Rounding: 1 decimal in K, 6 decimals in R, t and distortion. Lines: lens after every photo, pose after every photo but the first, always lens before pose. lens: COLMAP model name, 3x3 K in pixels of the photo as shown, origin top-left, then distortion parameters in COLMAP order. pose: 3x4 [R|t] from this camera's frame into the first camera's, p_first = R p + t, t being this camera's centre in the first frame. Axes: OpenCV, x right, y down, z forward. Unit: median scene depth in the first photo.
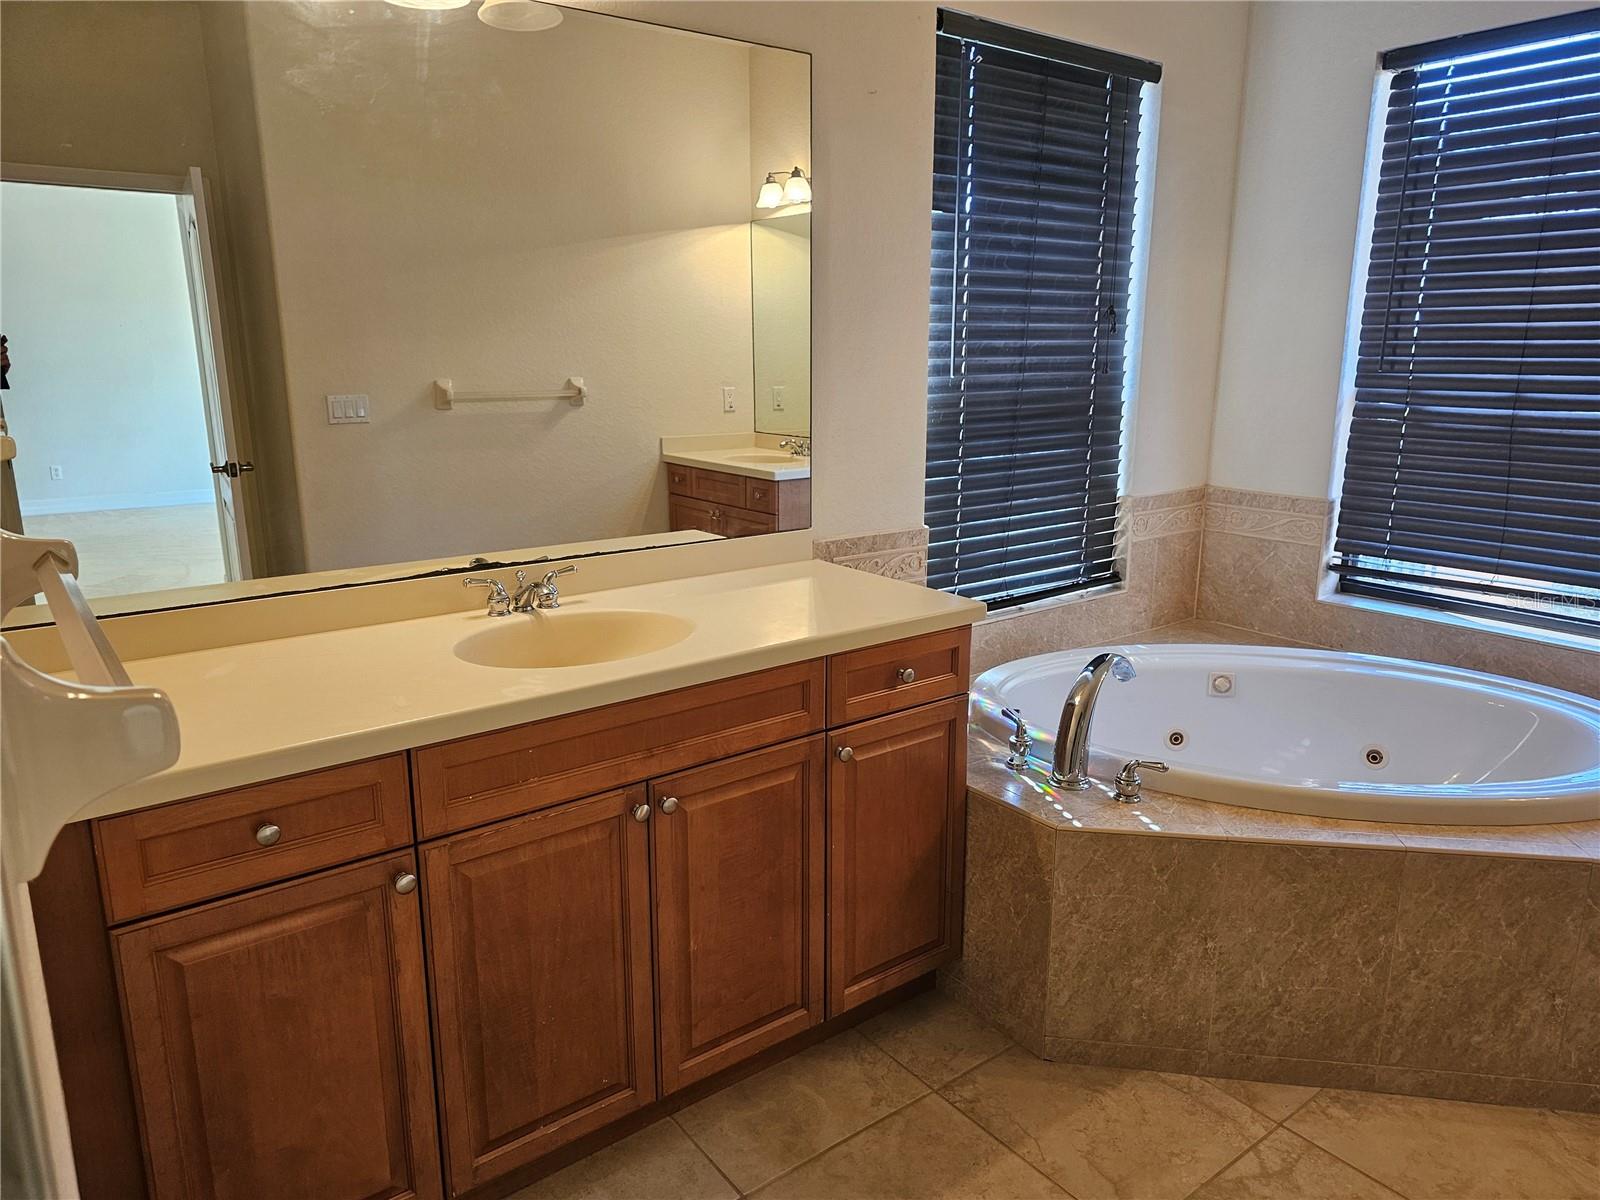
lens RADIAL K [[1080.8, 0, 786.5], [0, 1080.8, 587.0], [0, 0, 1]] dist [0.054179, -0.046705]
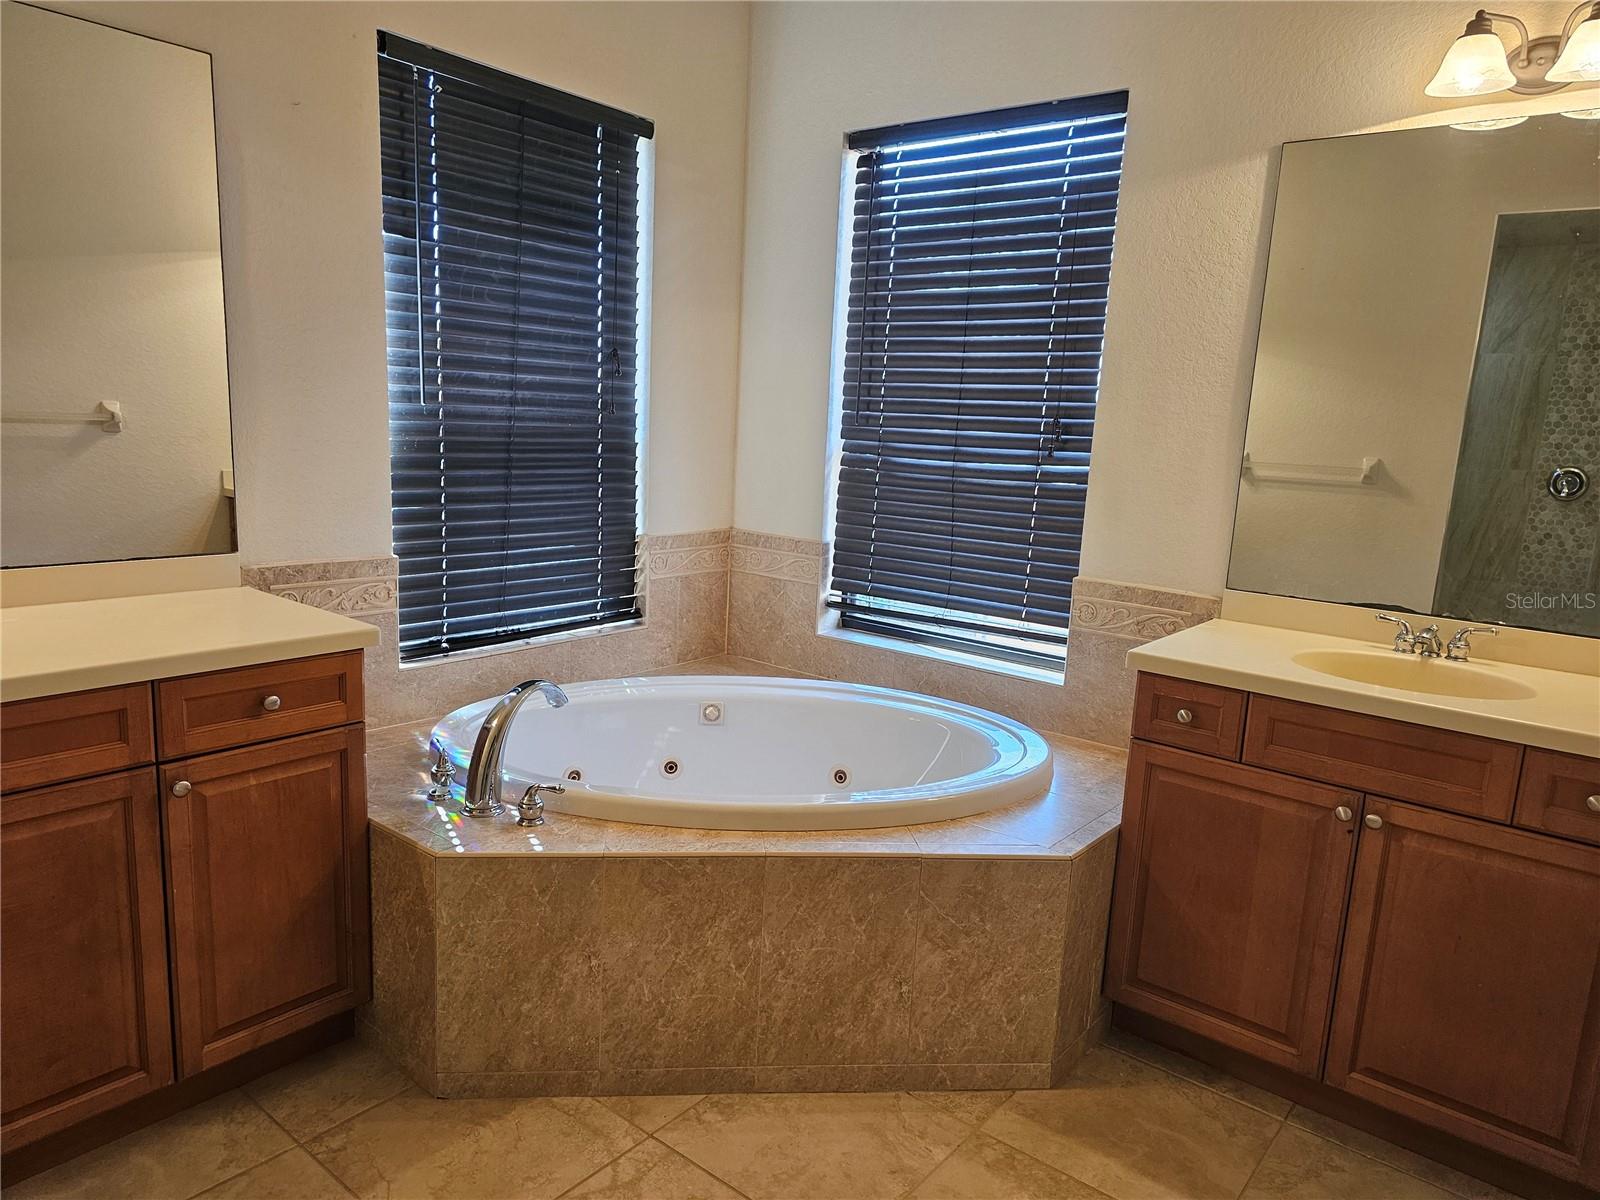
lens RADIAL K [[1080.8, 0, 756.0], [0, 1080.8, 601.4], [0, 0, 1]] dist [0.054179, -0.046705]
pose [[0.970867, 0.003804, 0.239590, 0.225159], [0.005302, 0.999288, -0.037353, 0.024140], [-0.239562, 0.037535, 0.970155, -0.021694]]
